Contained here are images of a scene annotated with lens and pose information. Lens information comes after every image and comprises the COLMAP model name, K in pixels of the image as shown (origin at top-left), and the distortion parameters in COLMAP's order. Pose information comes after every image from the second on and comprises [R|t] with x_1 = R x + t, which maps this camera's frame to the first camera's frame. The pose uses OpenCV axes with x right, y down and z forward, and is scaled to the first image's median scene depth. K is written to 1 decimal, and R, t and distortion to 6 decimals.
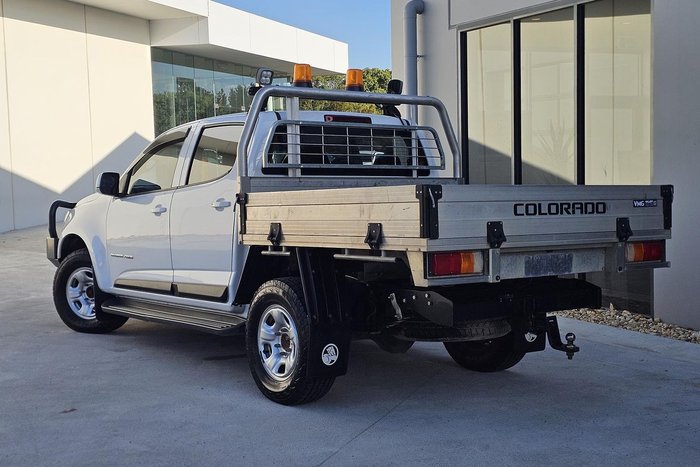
lens RADIAL K [[938.5, 0, 350.0], [0, 938.5, 233.5], [0, 0, 1]] dist [0.024438, 0.023299]
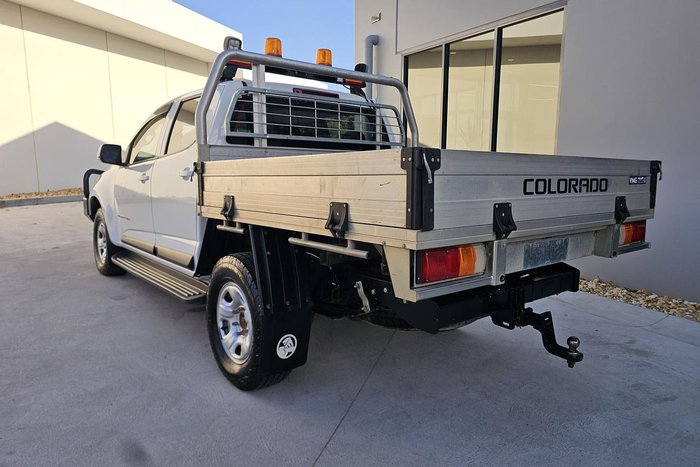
lens RADIAL K [[486.0, 0, 336.1], [0, 486.0, 232.3], [0, 0, 1]] dist [0.008597, 0.001421]
pose [[0.999756, 0.015257, 0.015990, 0.015655], [-0.016563, 0.996243, 0.084998, -0.017030], [-0.014633, -0.085242, 0.996253, 0.527161]]
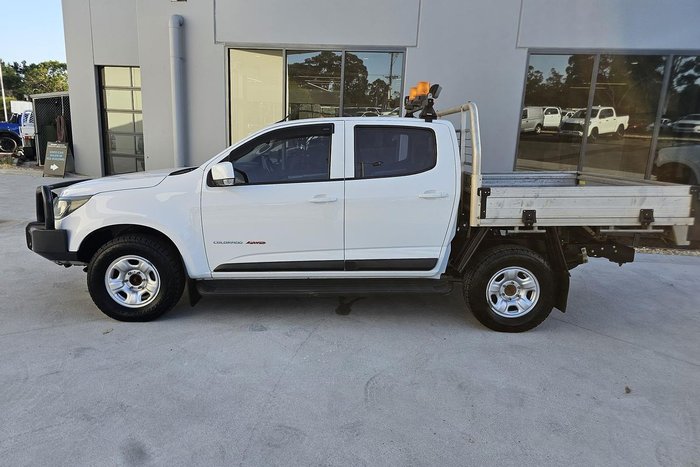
lens RADIAL K [[486.0, 0, 336.1], [0, 486.0, 232.3], [0, 0, 1]] dist [0.008597, 0.001421]
pose [[0.598300, -0.133068, 0.790145, -0.812193], [0.015595, 0.987861, 0.154556, -0.092671], [-0.801120, -0.080148, 0.593113, 0.791445]]
